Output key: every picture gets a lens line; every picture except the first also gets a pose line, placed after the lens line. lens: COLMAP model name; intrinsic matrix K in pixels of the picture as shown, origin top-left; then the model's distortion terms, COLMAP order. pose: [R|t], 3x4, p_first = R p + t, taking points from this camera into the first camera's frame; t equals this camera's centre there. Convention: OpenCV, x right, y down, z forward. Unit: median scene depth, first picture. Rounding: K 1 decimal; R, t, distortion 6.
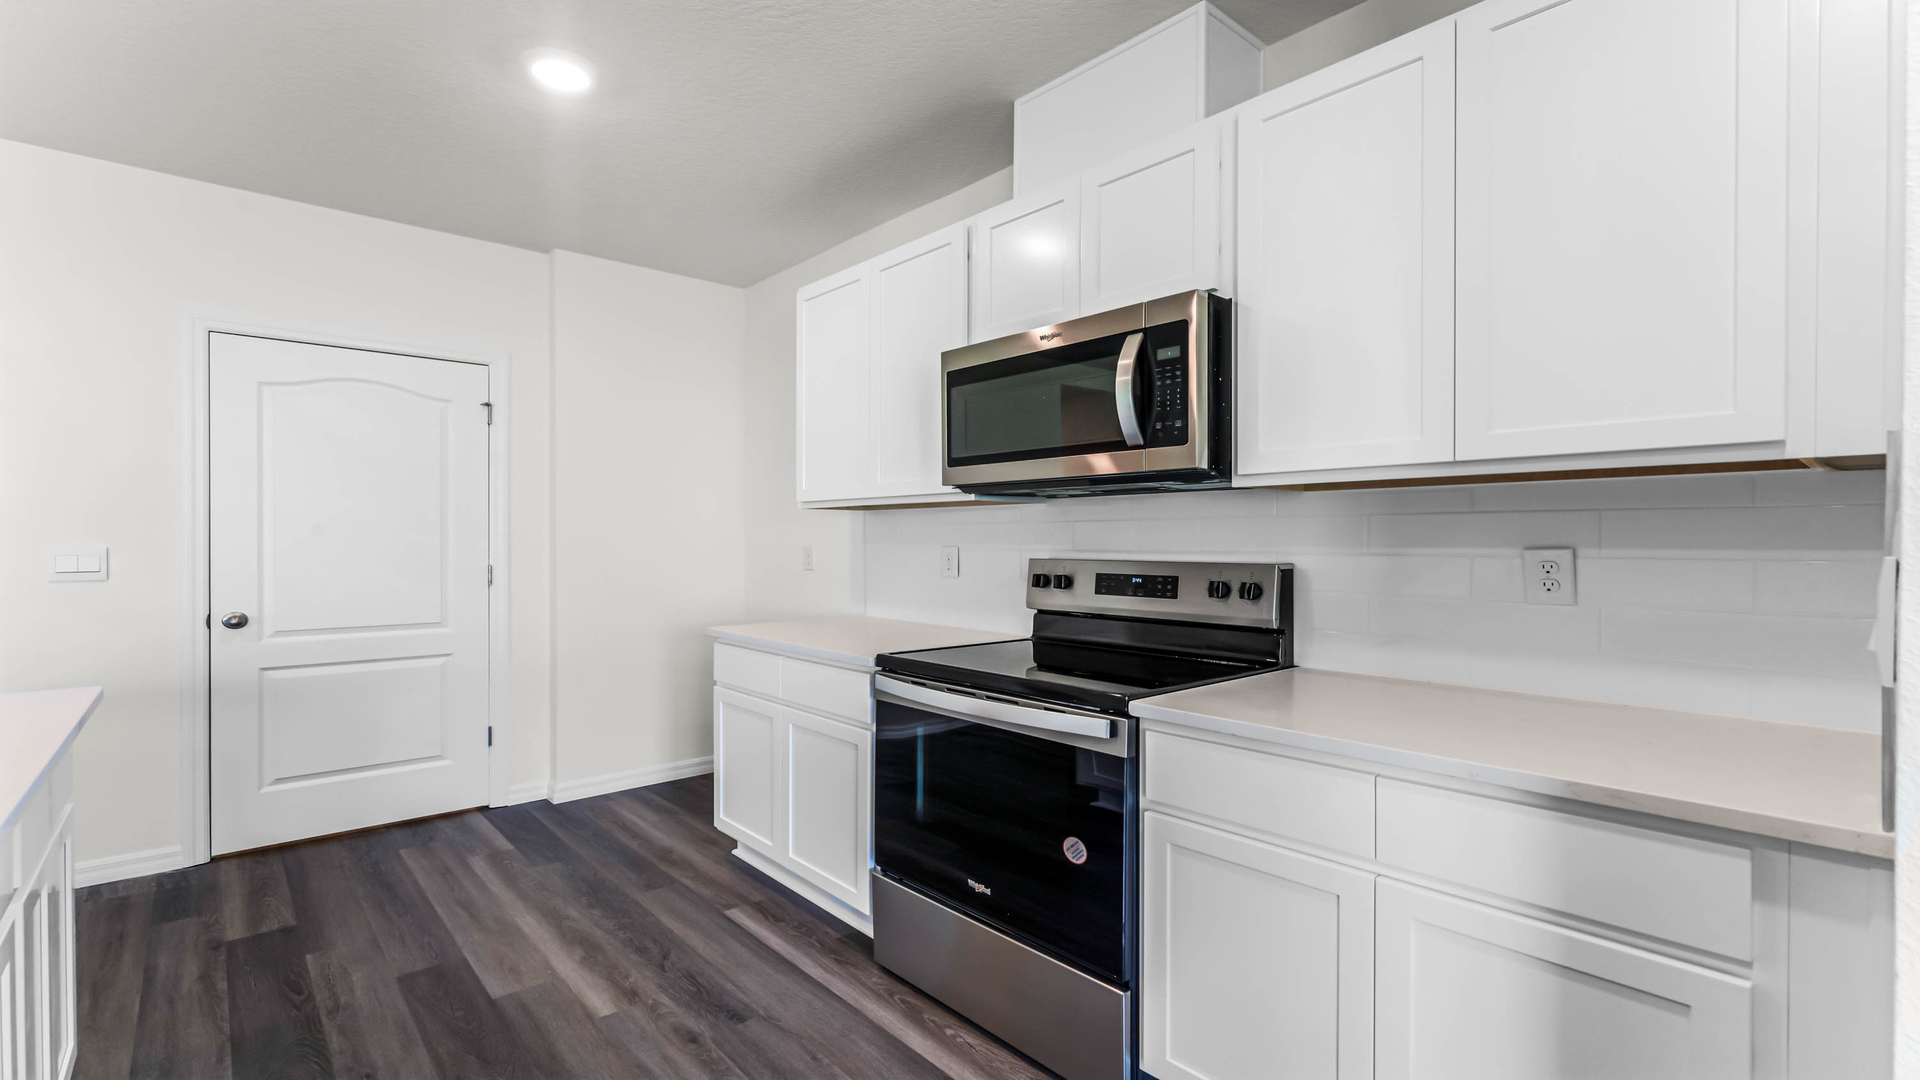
lens RADIAL K [[846.9, 0, 964.8], [0, 846.9, 544.3], [0, 0, 1]] dist [0.017824, 0.000102]
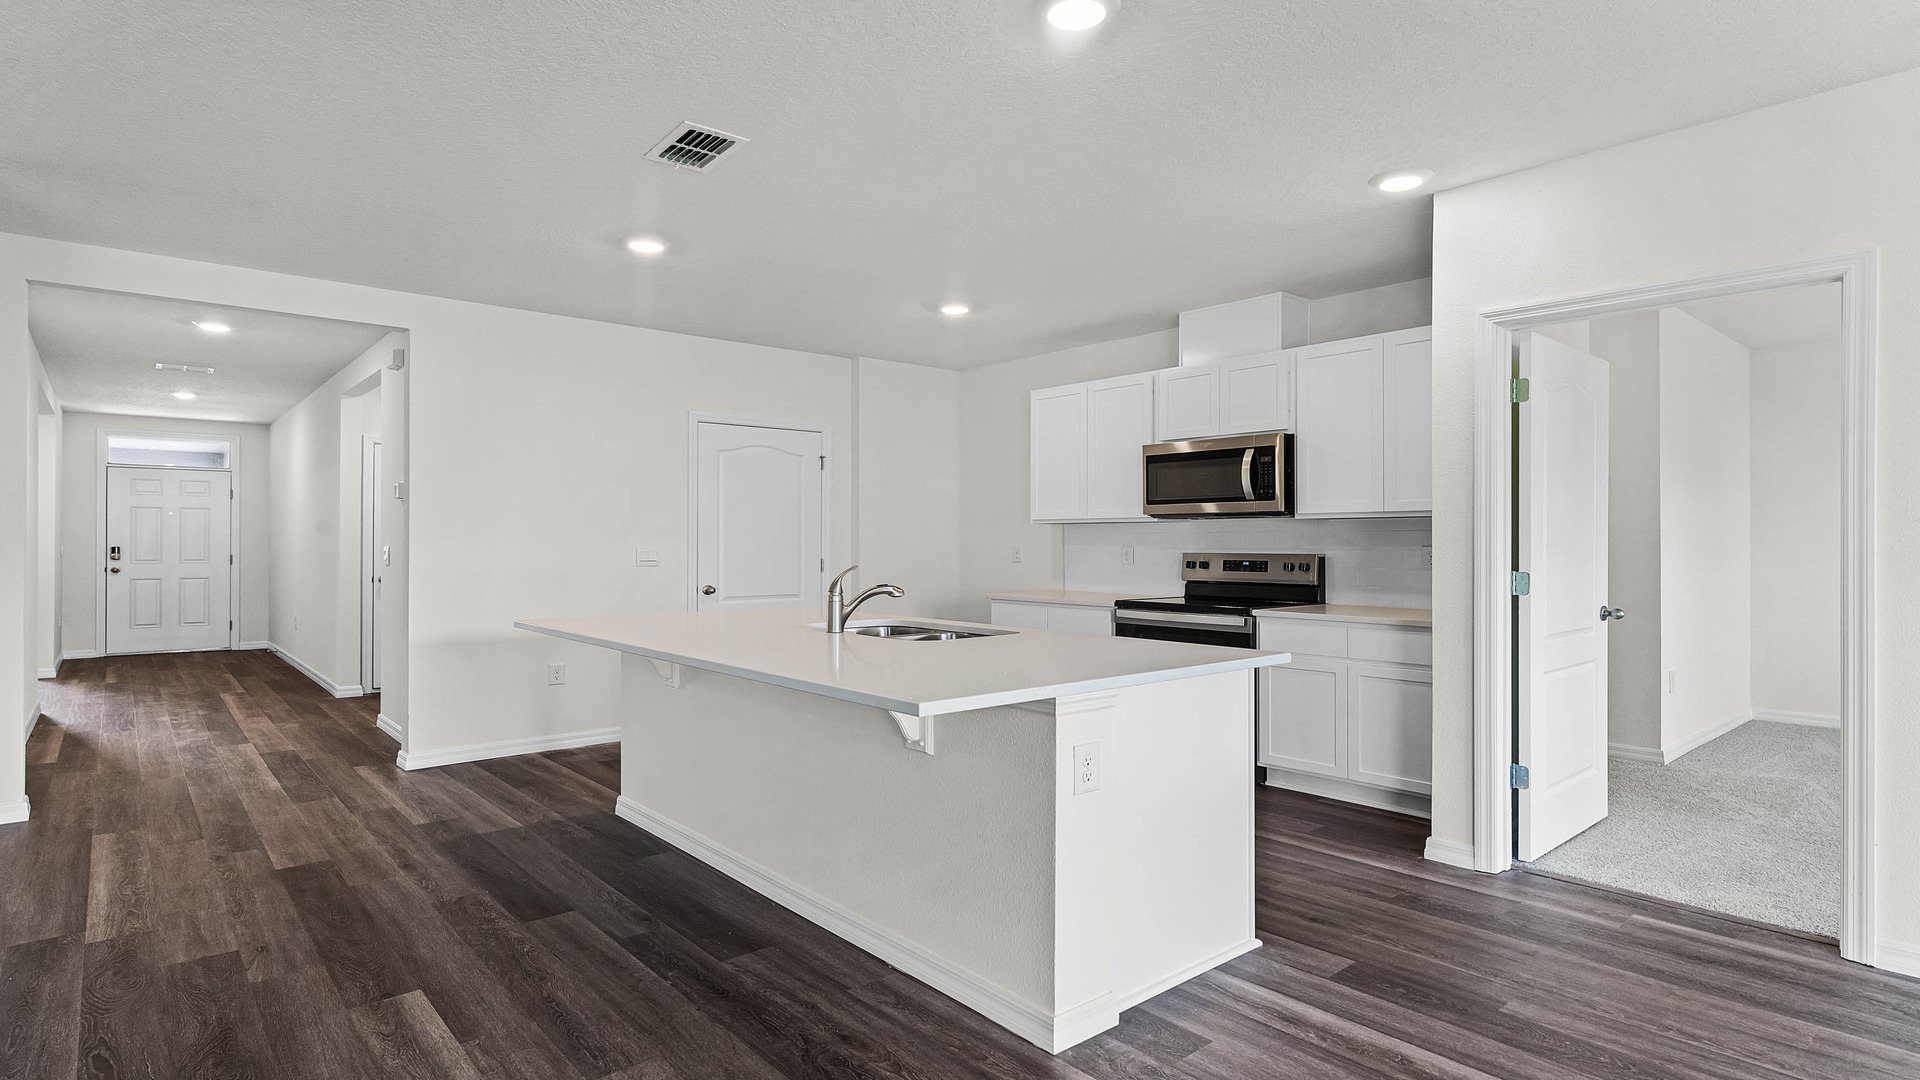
lens RADIAL K [[974.9, 0, 959.5], [0, 974.9, 538.9], [0, 0, 1]] dist [0.000816, -0.000004]
pose [[0.999624, 0.000194, -0.027428, -0.437732], [-0.000470, 0.999949, -0.010050, 0.010261], [0.027425, 0.010059, 0.999573, -1.398375]]
